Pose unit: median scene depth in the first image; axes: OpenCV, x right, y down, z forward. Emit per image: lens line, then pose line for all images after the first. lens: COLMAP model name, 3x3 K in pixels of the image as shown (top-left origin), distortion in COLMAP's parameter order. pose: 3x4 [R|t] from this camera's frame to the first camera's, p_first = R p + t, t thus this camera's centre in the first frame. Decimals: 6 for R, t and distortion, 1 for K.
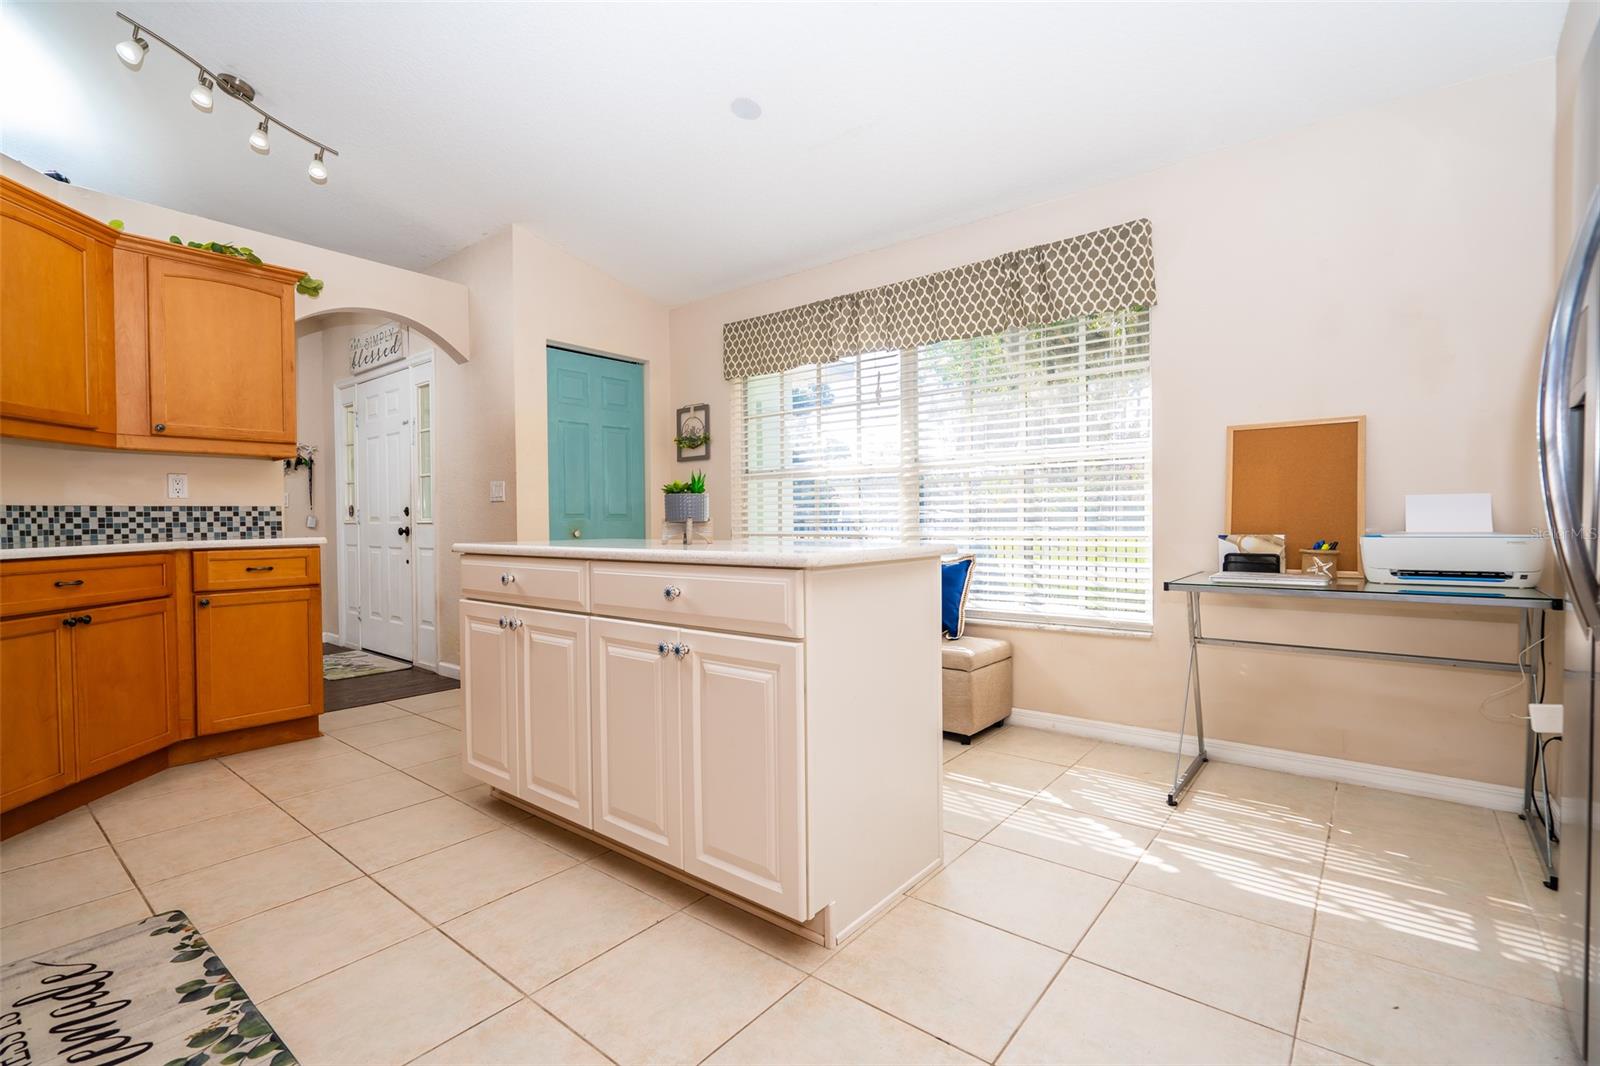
lens RADIAL K [[719.1, 0, 804.2], [0, 719.1, 532.4], [0, 0, 1]] dist [-0.002917, 0.000437]
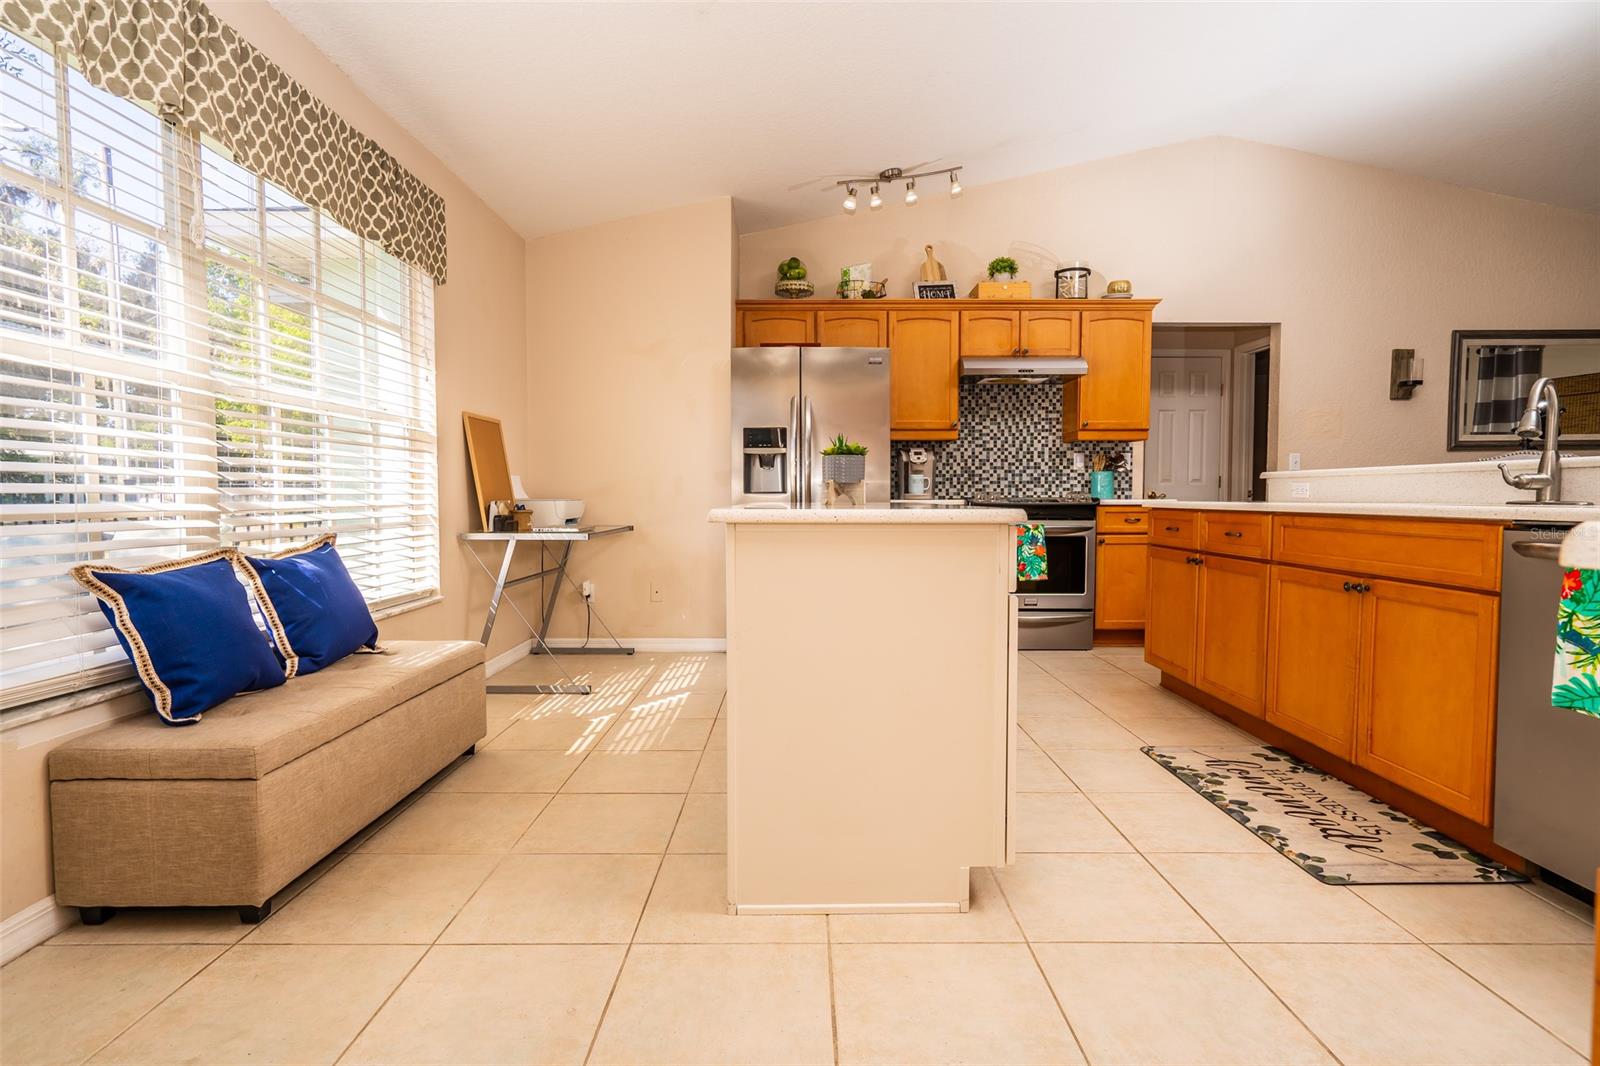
lens RADIAL K [[780.7, 0, 797.7], [0, 780.7, 529.5], [0, 0, 1]] dist [0.004917, 0.000716]
pose [[-0.624043, -0.025773, 0.780965, -0.683196], [0.017797, 0.998728, 0.047181, -0.002215], [-0.781187, 0.043342, -0.622790, 1.203773]]
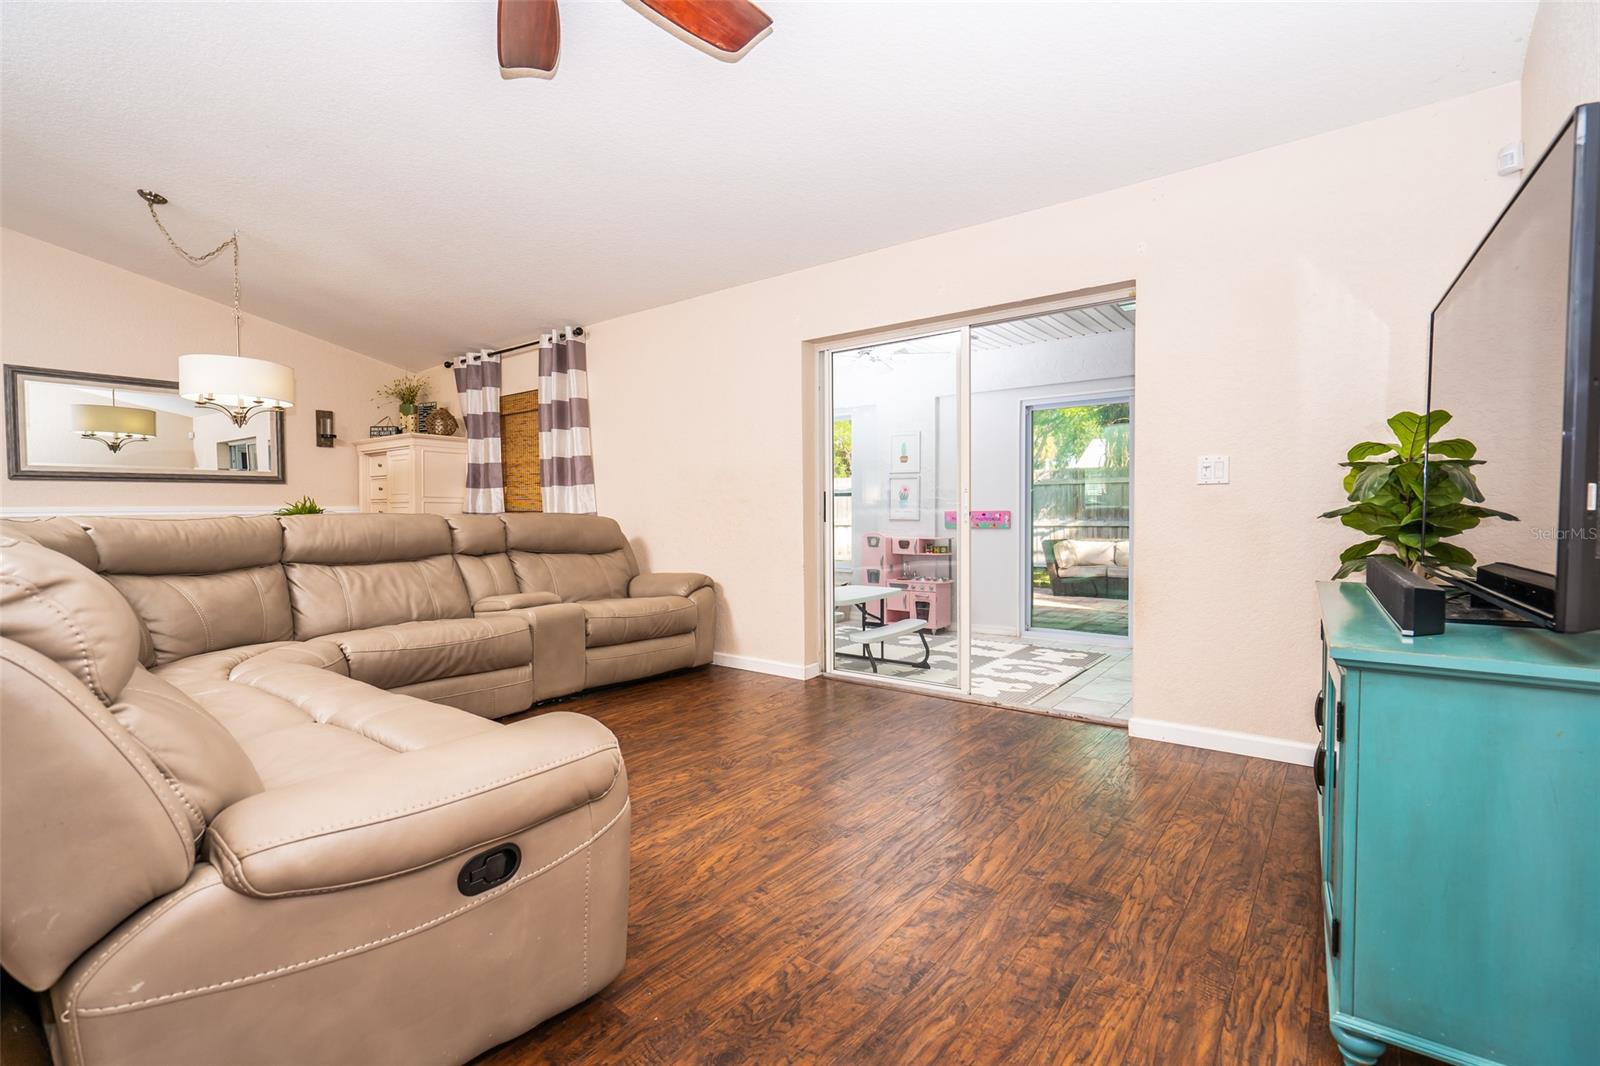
lens RADIAL K [[721.0, 0, 801.4], [0, 721.0, 524.3], [0, 0, 1]] dist [-0.005217, 0.000249]
pose [[-0.999594, 0.012997, -0.025343, -1.914522], [0.012046, 0.999231, 0.037320, -0.003388], [0.025808, 0.036999, -0.998982, 0.727993]]
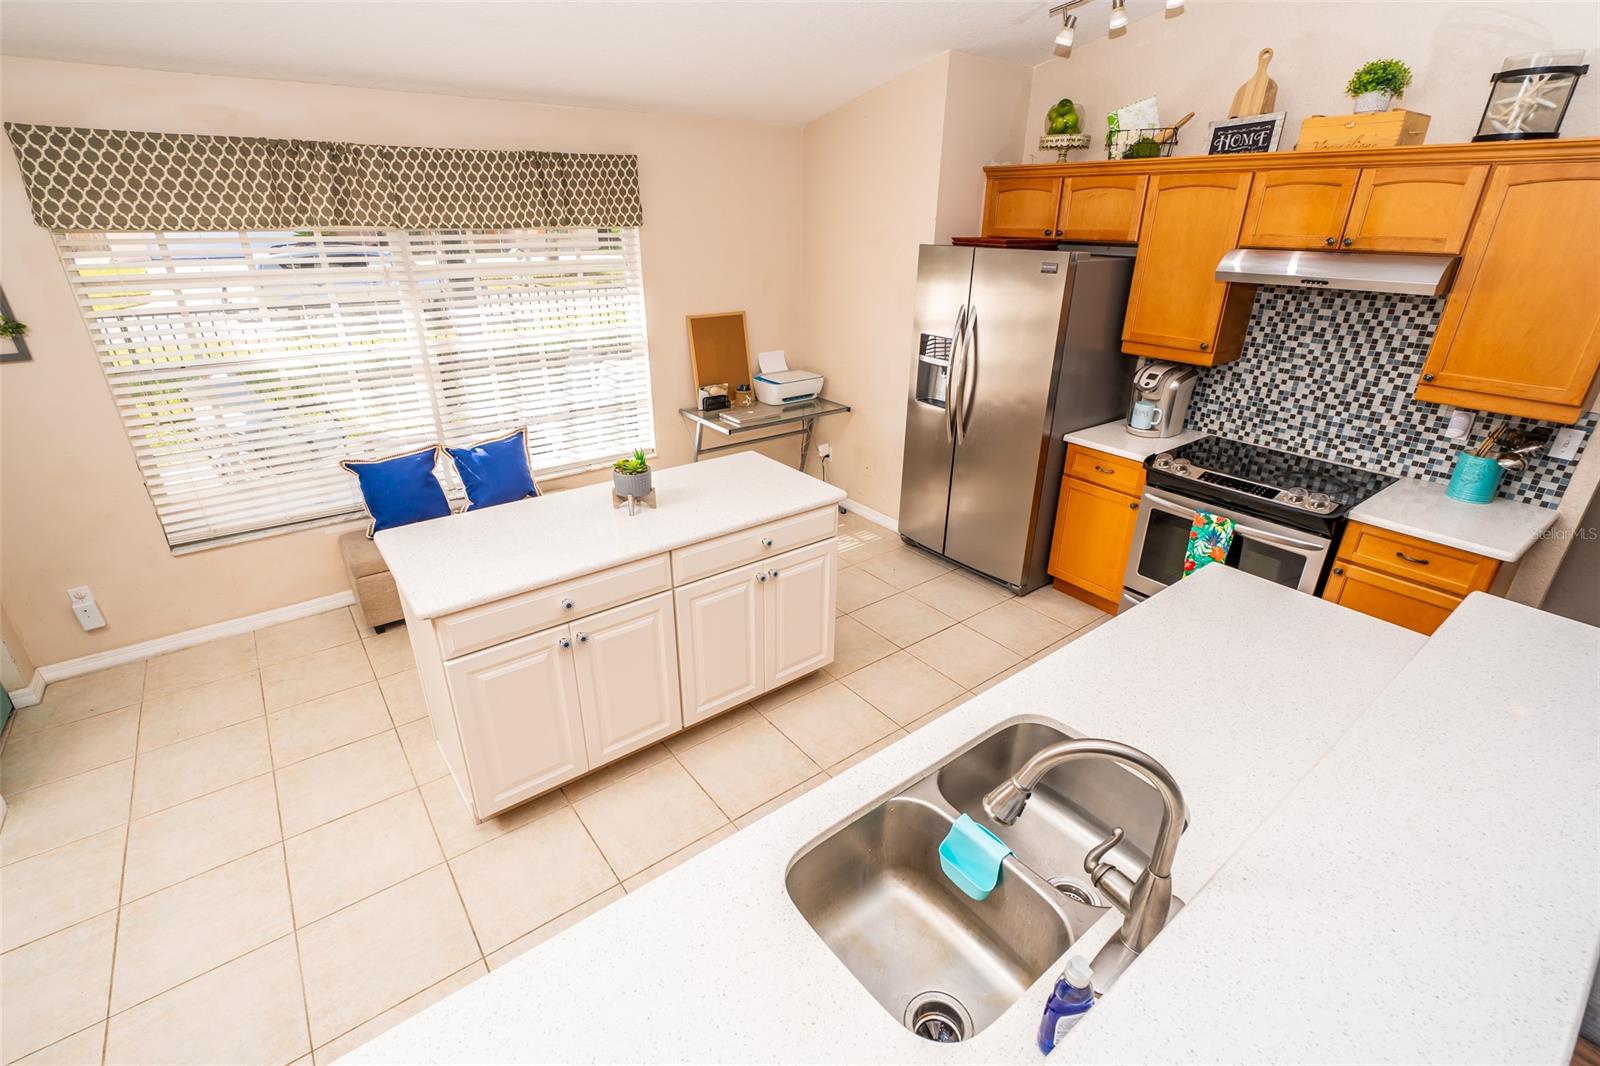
lens RADIAL K [[719.2, 0, 799.0], [0, 719.2, 531.0], [0, 0, 1]] dist [-0.003065, 0.000471]
pose [[0.238783, -0.384586, 0.891670, -0.816860], [0.006041, 0.918803, 0.394671, -0.291075], [-0.971054, -0.088855, 0.221718, 0.321366]]
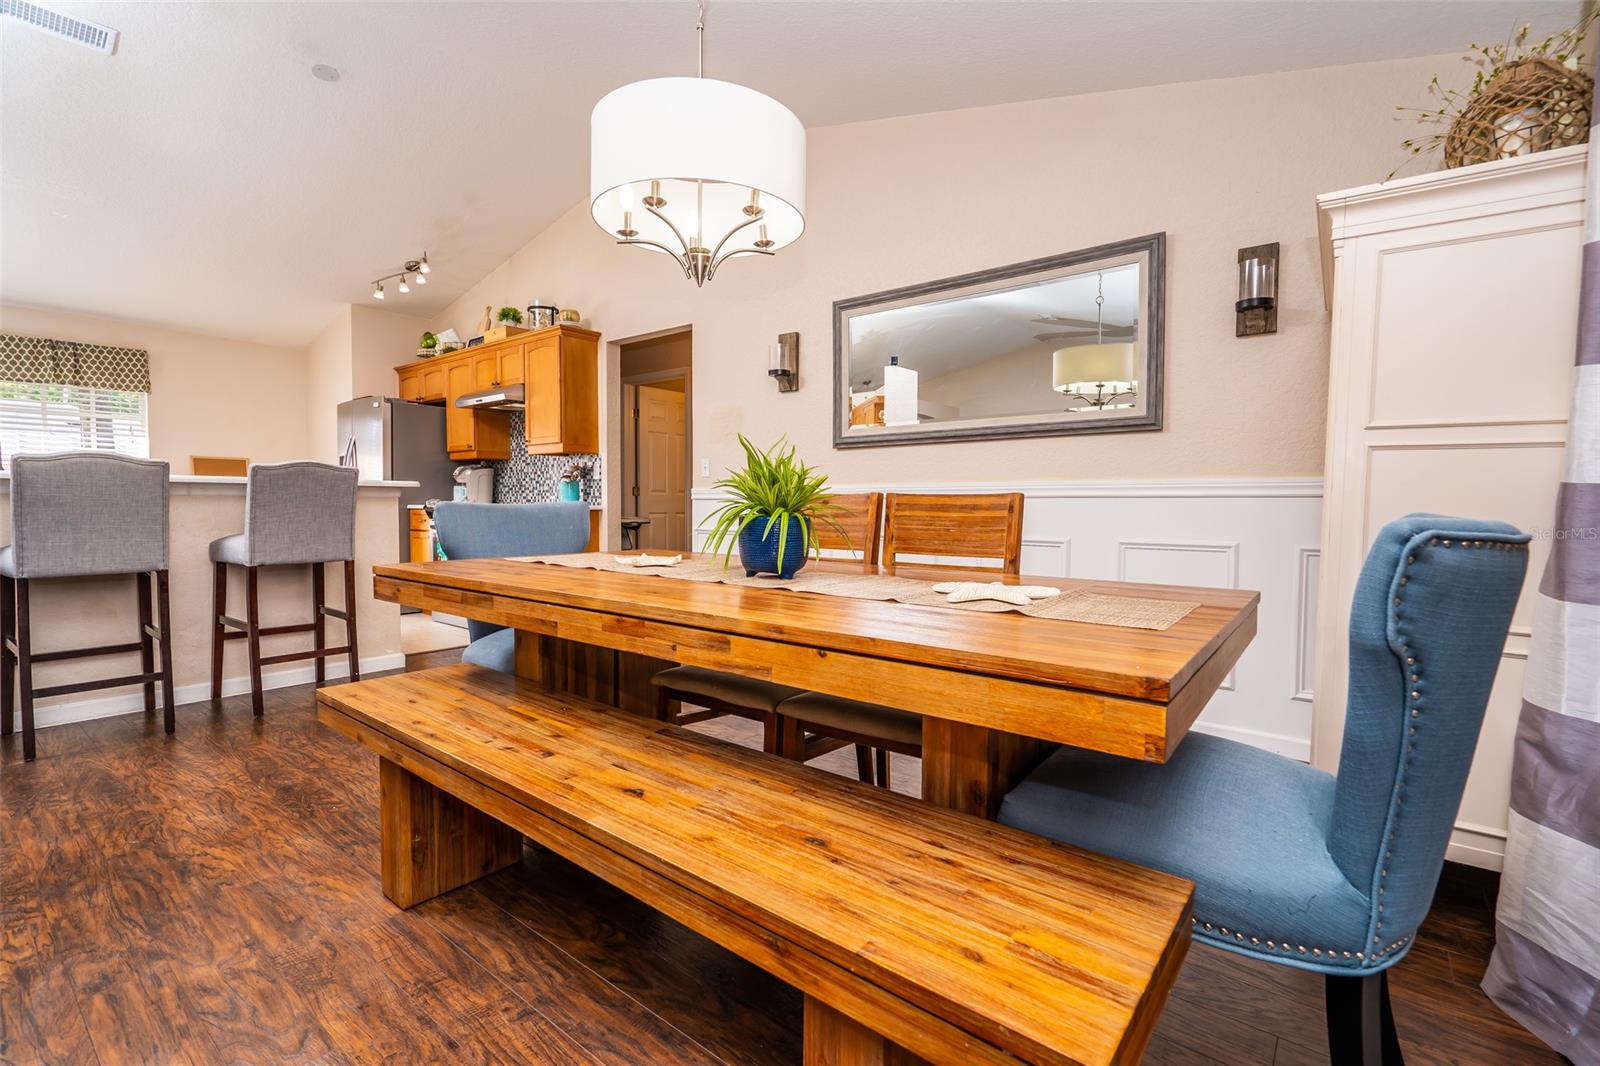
lens RADIAL K [[719.2, 0, 799.0], [0, 719.2, 531.0], [0, 0, 1]] dist [-0.003065, 0.000471]
pose [[-0.005438, -0.028572, 0.999577, -1.466694], [0.009732, 0.999543, 0.028624, 0.037614], [-0.999938, 0.009883, -0.005157, -0.784397]]
